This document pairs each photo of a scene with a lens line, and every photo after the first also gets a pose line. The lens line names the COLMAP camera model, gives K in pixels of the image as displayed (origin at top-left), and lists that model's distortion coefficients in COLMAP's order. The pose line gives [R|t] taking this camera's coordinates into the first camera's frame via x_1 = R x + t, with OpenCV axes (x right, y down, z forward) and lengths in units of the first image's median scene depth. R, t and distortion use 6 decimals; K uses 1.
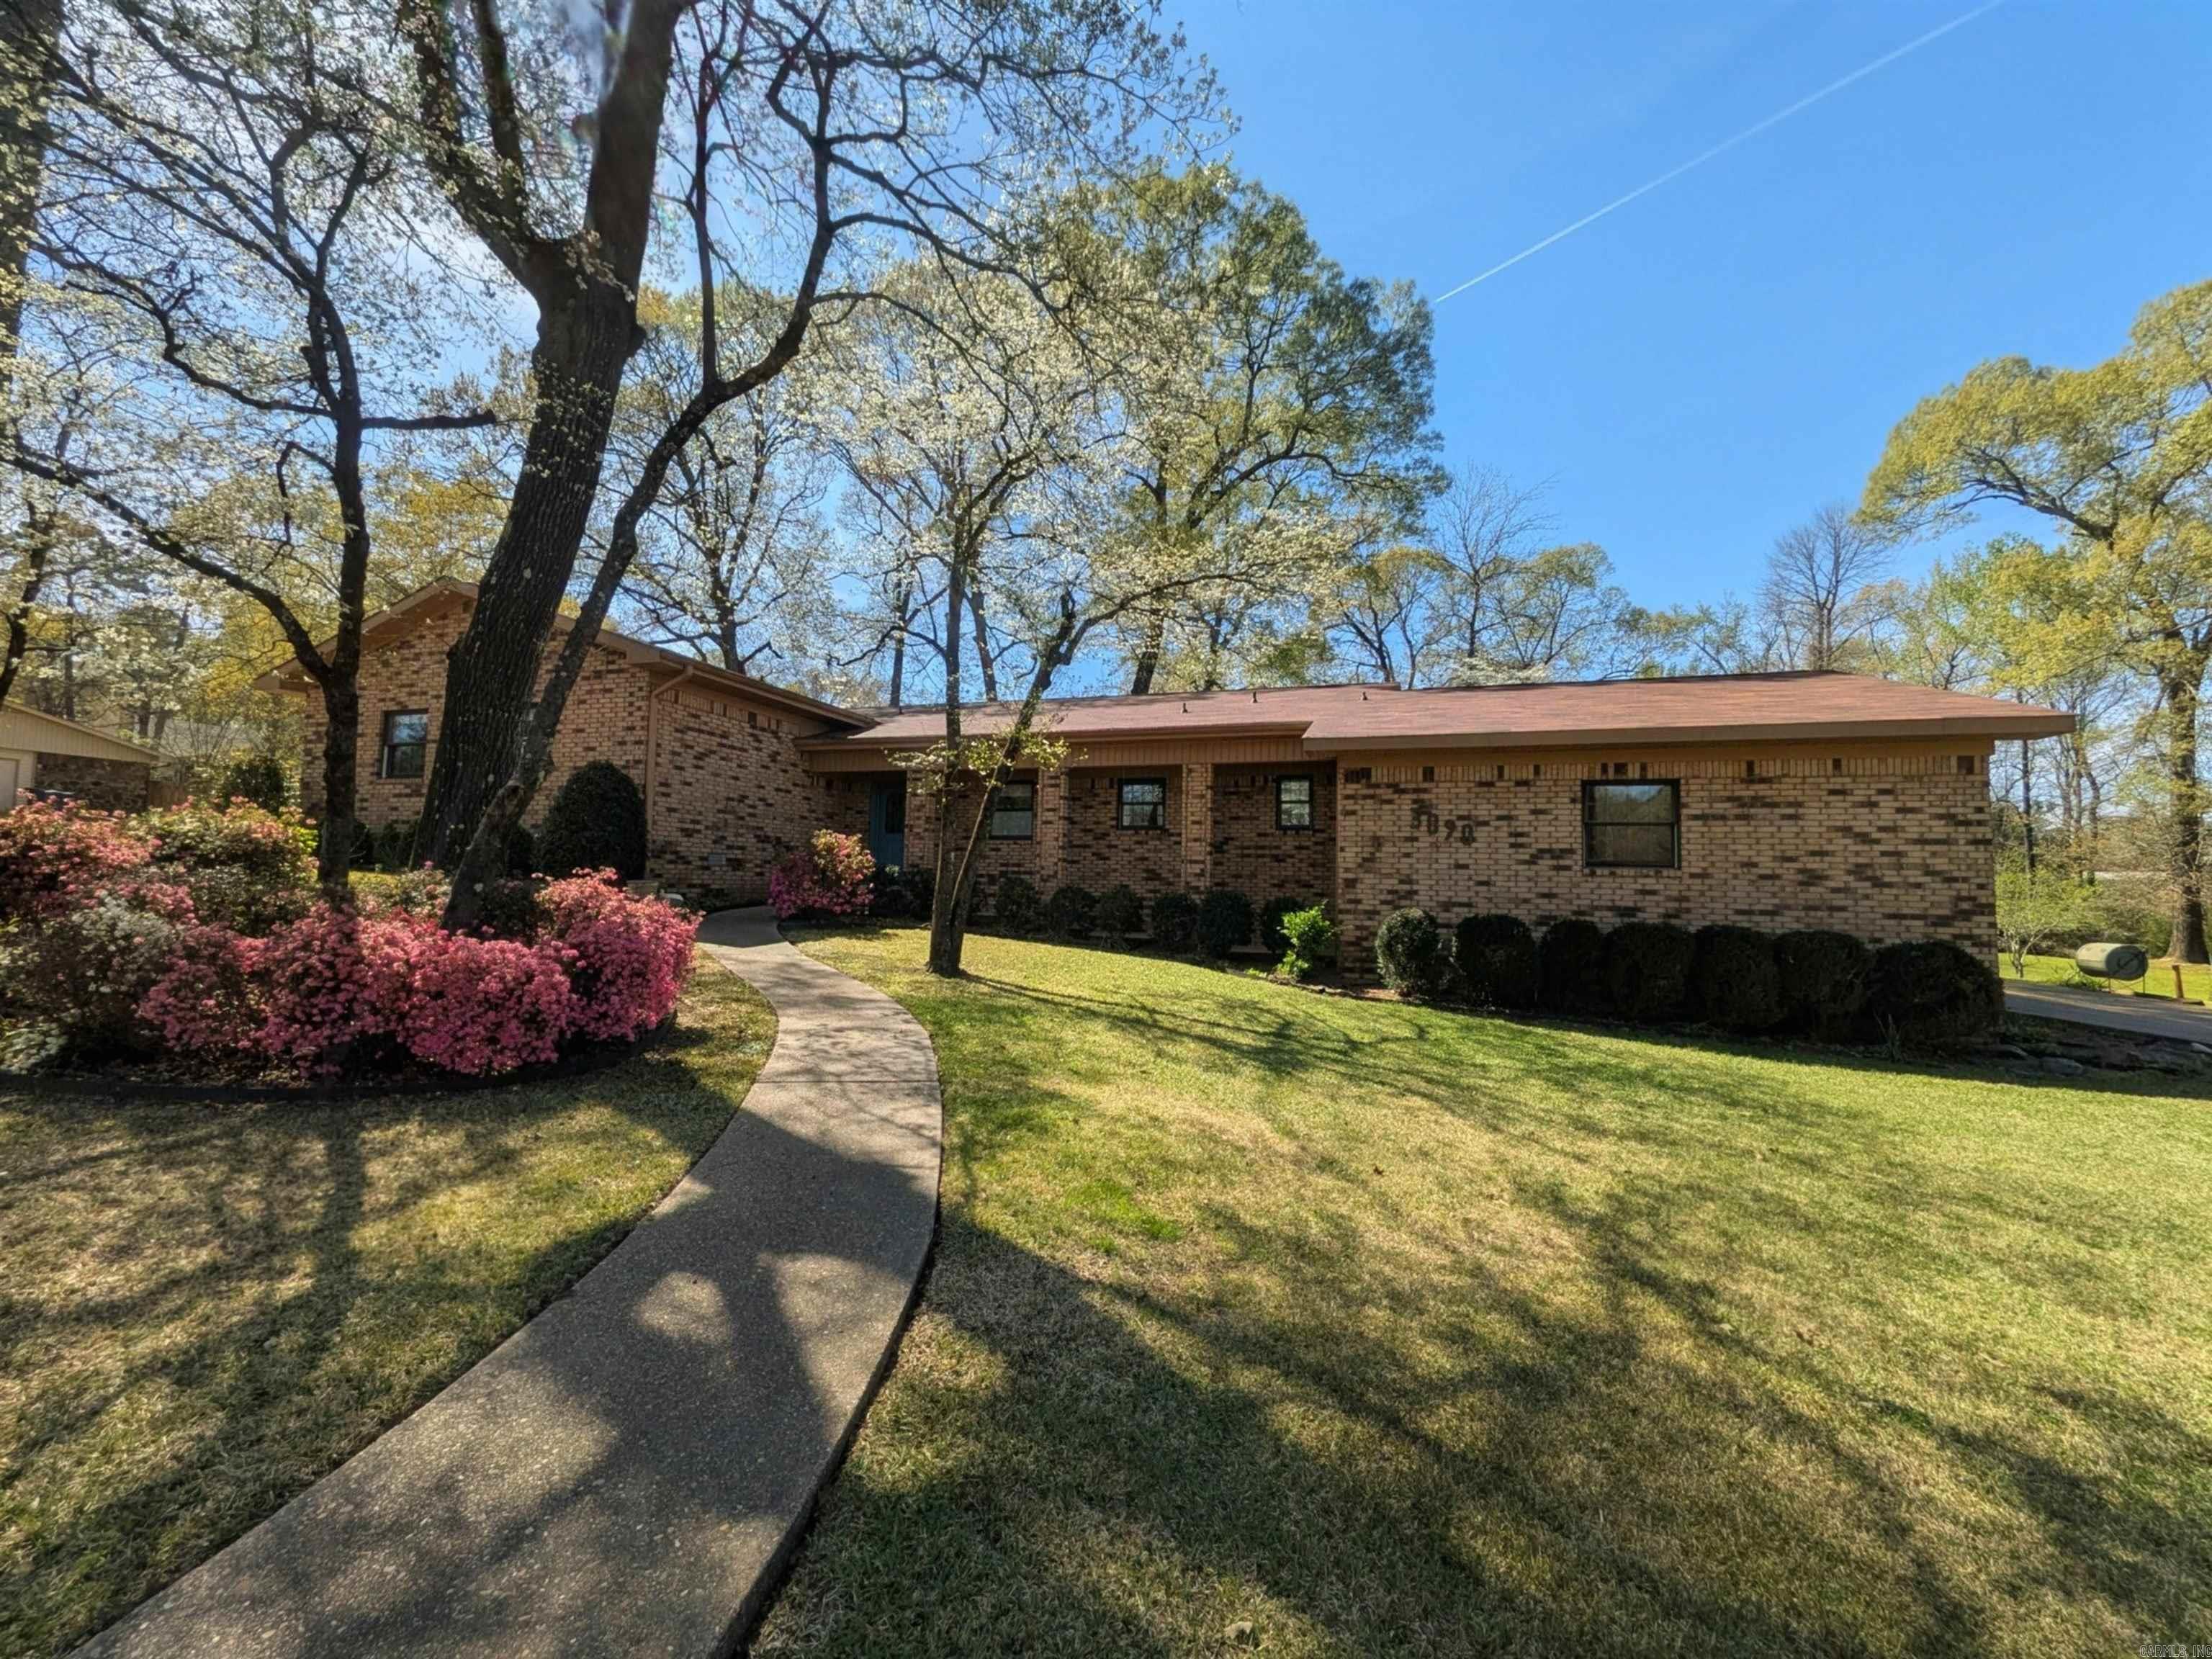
lens RADIAL K [[891.0, 0, 1106.0], [0, 891.0, 829.5], [0, 0, 1]] dist [0.008164, 0.000188]
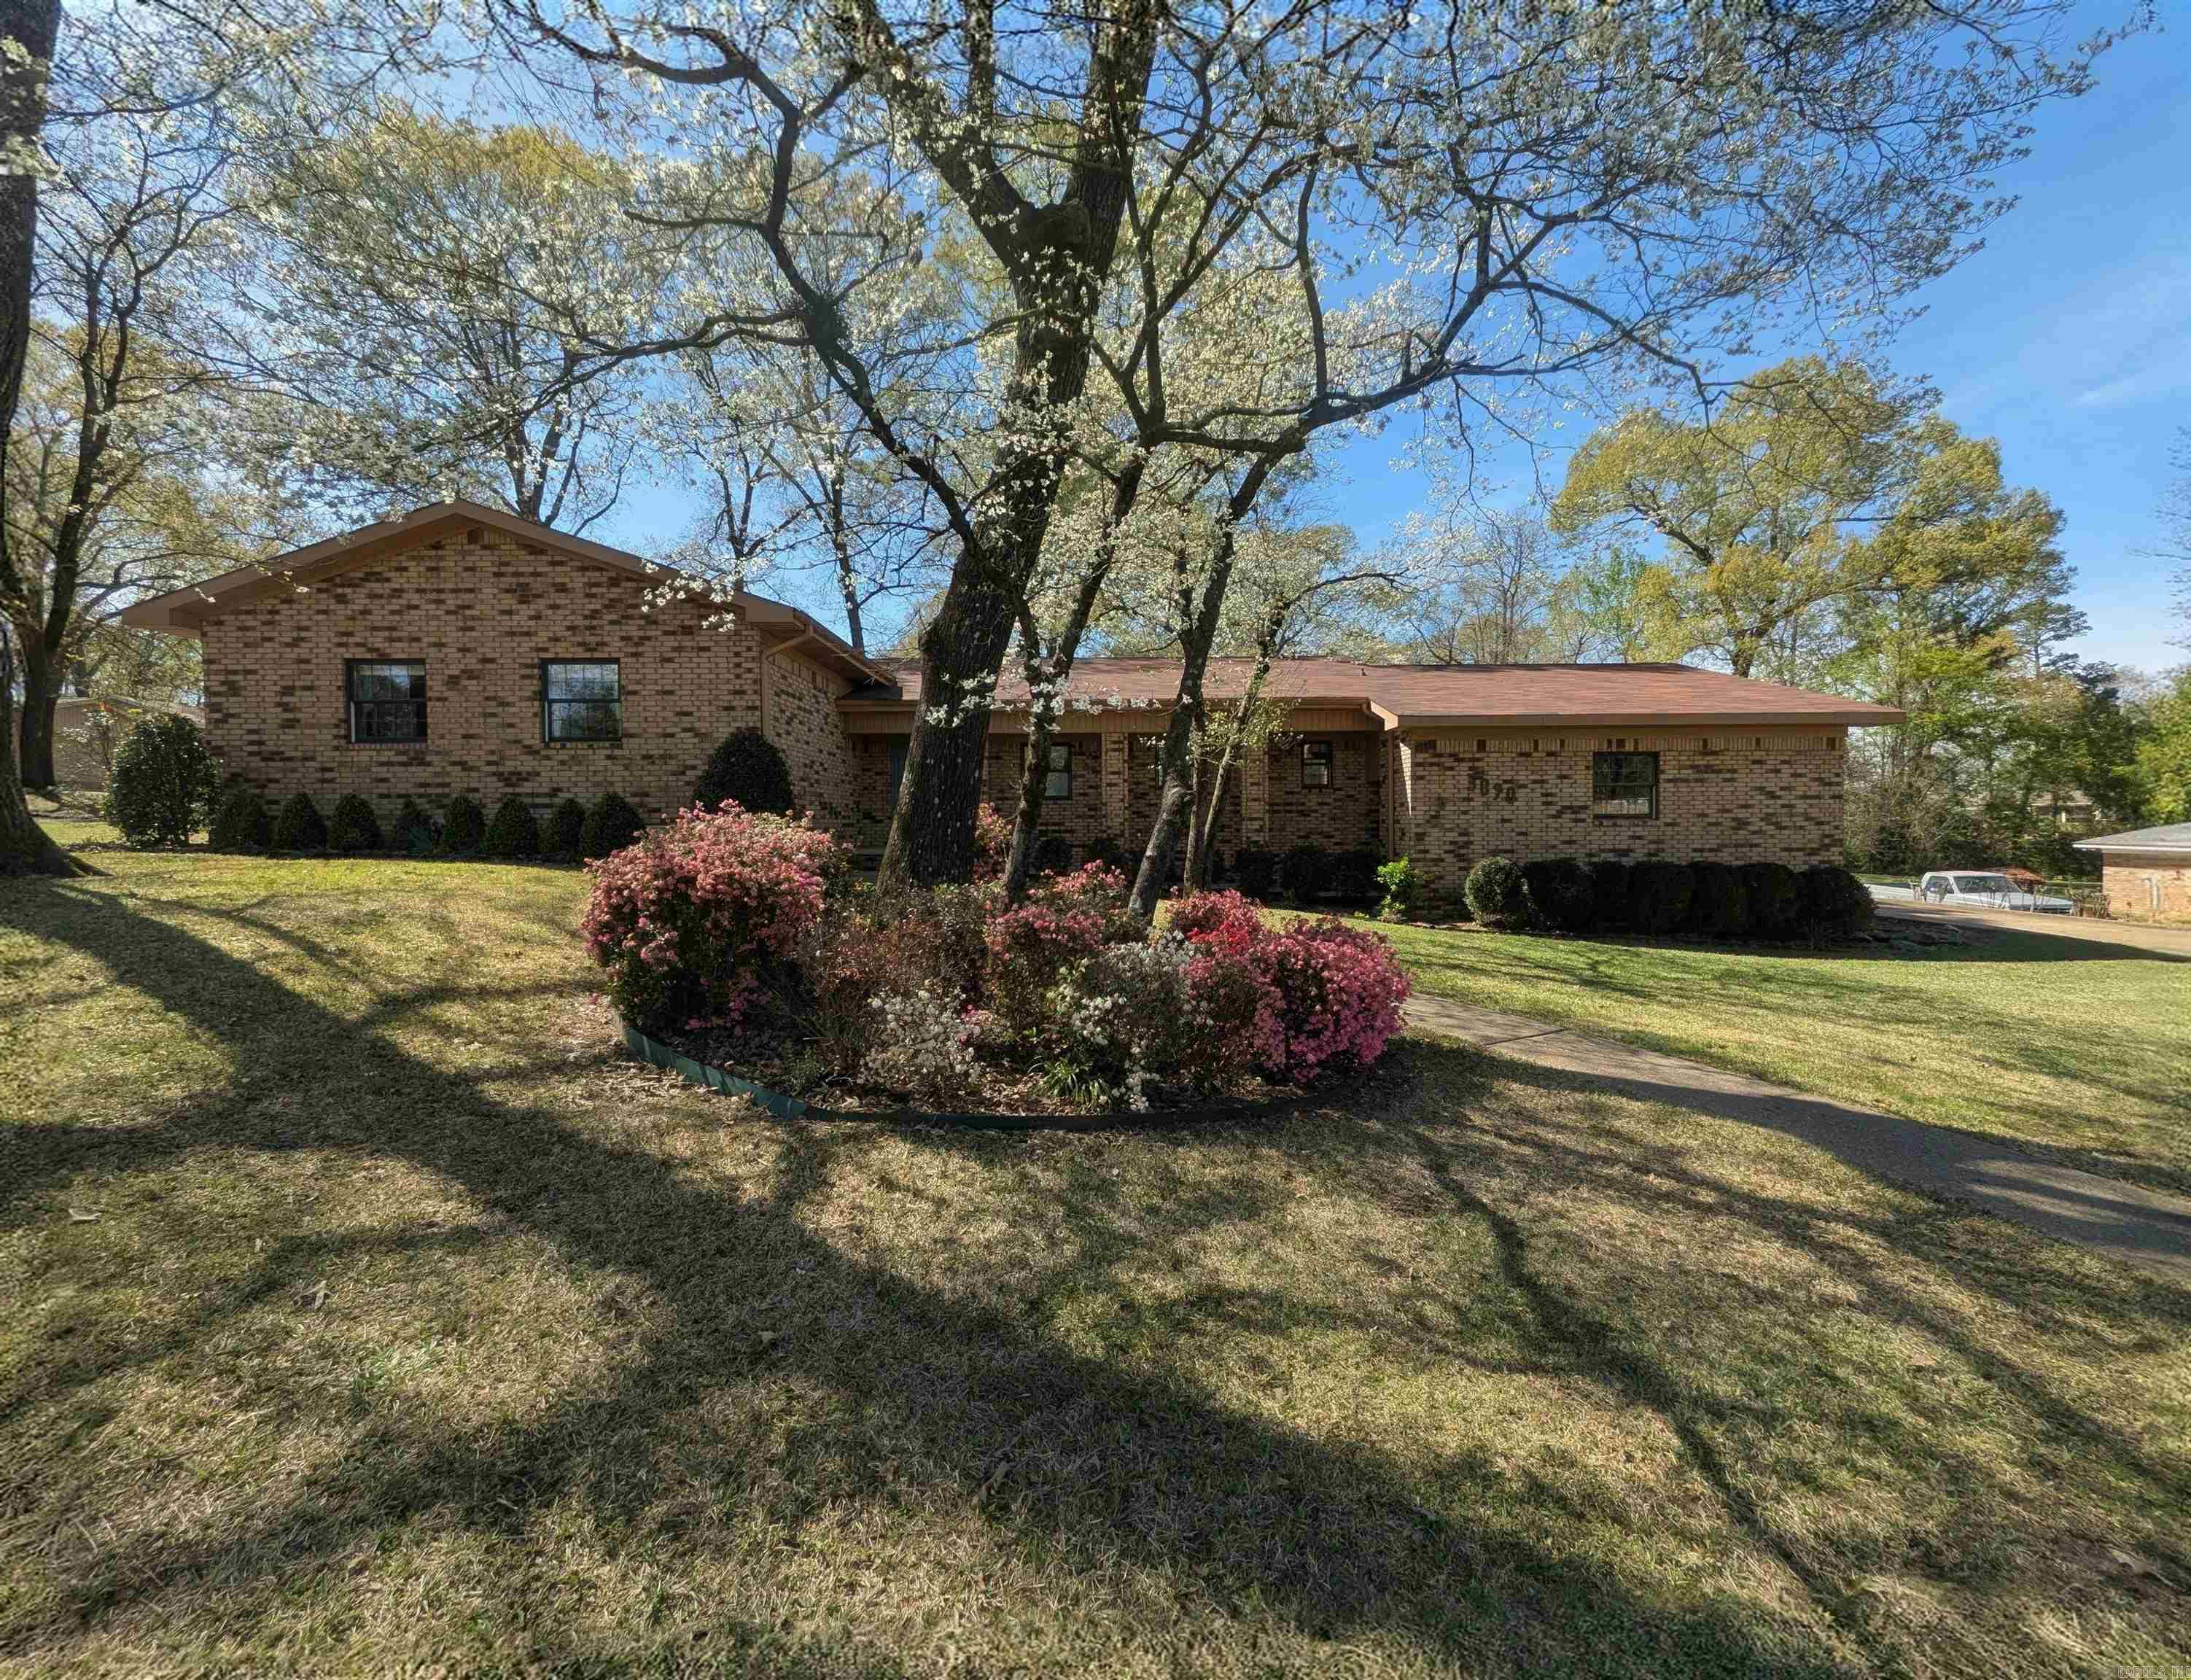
lens RADIAL K [[878.3, 0, 1095.5], [0, 878.3, 840.0], [0, 0, 1]] dist [0.002308, 0.000104]
pose [[0.947477, -0.033045, 0.318111, -0.564215], [0.008499, 0.996898, 0.078243, -0.034554], [-0.319710, -0.071430, 0.944819, 0.022822]]
